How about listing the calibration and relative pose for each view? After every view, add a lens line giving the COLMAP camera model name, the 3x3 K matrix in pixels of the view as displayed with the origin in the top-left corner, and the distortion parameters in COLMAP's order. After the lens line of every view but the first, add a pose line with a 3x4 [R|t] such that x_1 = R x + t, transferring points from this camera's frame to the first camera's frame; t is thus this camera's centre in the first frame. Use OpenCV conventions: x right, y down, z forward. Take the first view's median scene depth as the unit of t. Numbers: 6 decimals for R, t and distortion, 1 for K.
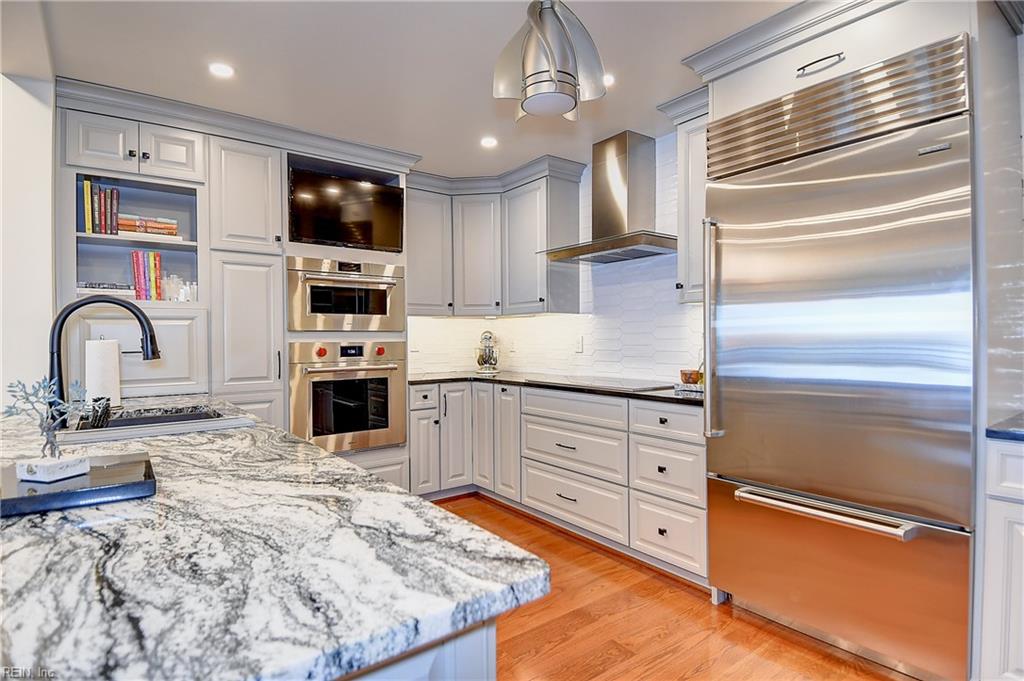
lens RADIAL K [[529.6, 0, 512.0], [0, 529.6, 340.5], [0, 0, 1]] dist [0.051896, -0.056829]
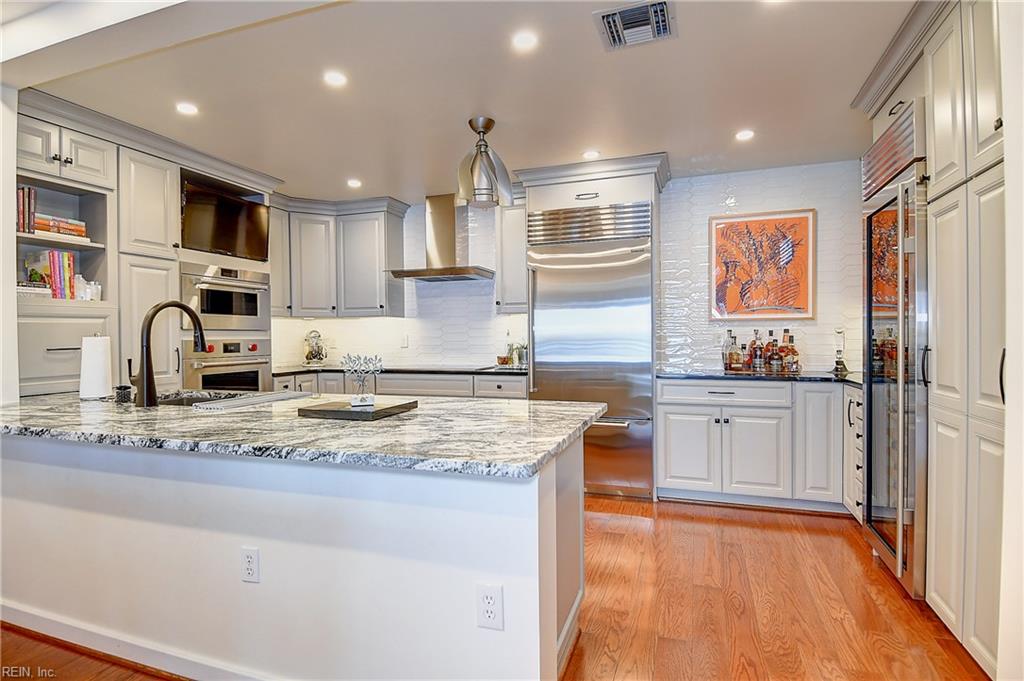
lens RADIAL K [[529.6, 0, 512.0], [0, 529.6, 340.5], [0, 0, 1]] dist [0.051896, -0.056829]
pose [[0.828529, -0.004938, 0.559925, -0.472453], [0.004595, 0.999987, 0.002019, 0.005533], [-0.559927, 0.000900, 0.828541, -0.290095]]
